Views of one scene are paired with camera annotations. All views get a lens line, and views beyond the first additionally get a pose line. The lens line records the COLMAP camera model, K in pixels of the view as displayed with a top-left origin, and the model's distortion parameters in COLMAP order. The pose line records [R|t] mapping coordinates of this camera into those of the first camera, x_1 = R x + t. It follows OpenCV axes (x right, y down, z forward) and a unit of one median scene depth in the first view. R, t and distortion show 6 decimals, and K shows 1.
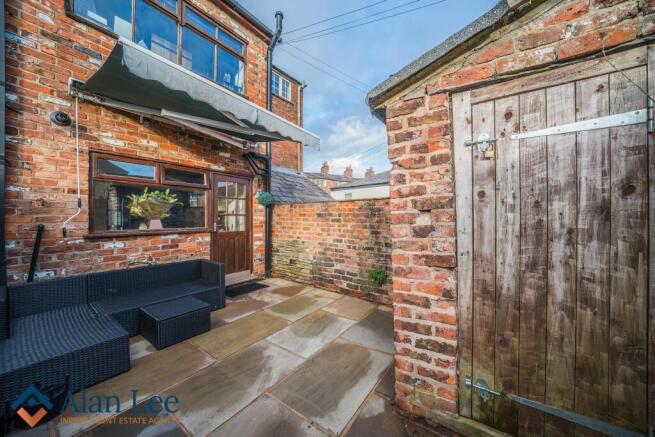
lens RADIAL K [[228.3, 0, 332.2], [0, 228.3, 217.8], [0, 0, 1]] dist [-0.002136, -0.000400]
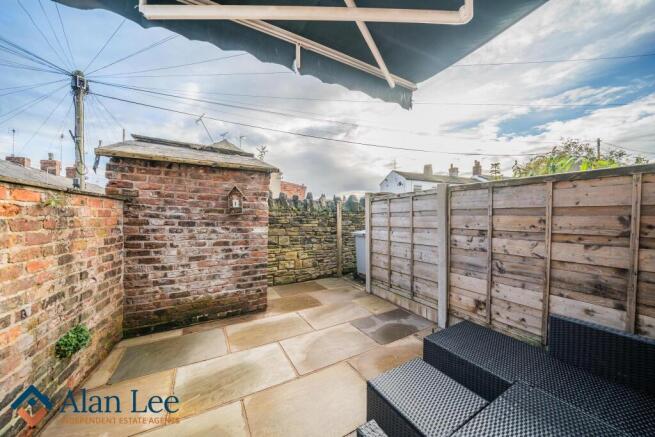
lens RADIAL K [[228.3, 0, 324.6], [0, 228.3, 222.4], [0, 0, 1]] dist [-0.002136, -0.000400]
pose [[-0.887642, -0.004997, 0.460507, -0.532591], [0.006985, 0.999680, 0.024312, -0.023012], [-0.460482, 0.024796, -0.887323, 1.171378]]
